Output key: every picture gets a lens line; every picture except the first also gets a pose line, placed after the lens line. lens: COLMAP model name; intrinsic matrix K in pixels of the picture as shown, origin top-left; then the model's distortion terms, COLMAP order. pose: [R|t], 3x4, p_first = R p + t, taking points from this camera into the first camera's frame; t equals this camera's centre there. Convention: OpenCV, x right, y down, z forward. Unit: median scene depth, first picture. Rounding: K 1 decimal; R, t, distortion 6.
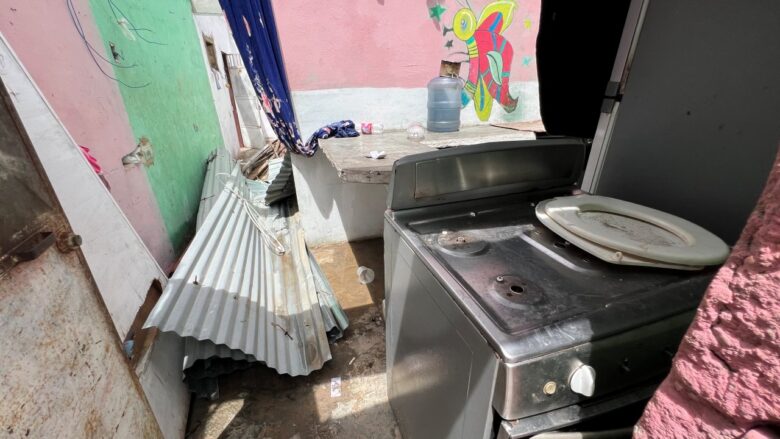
lens RADIAL K [[312.4, 0, 390.8], [0, 312.4, 217.0], [0, 0, 1]] dist [-0.000673, 0.000215]
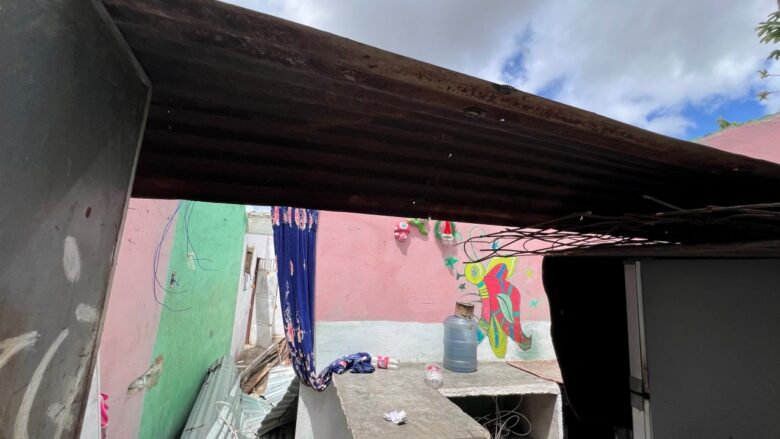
lens RADIAL K [[312.4, 0, 390.6], [0, 312.4, 219.5], [0, 0, 1]] dist [-0.000673, 0.000215]
pose [[0.997181, 0.061997, -0.042256, -0.038052], [-0.075027, 0.825325, -0.559651, -0.104241], [0.000178, 0.561244, 0.827650, -0.069344]]
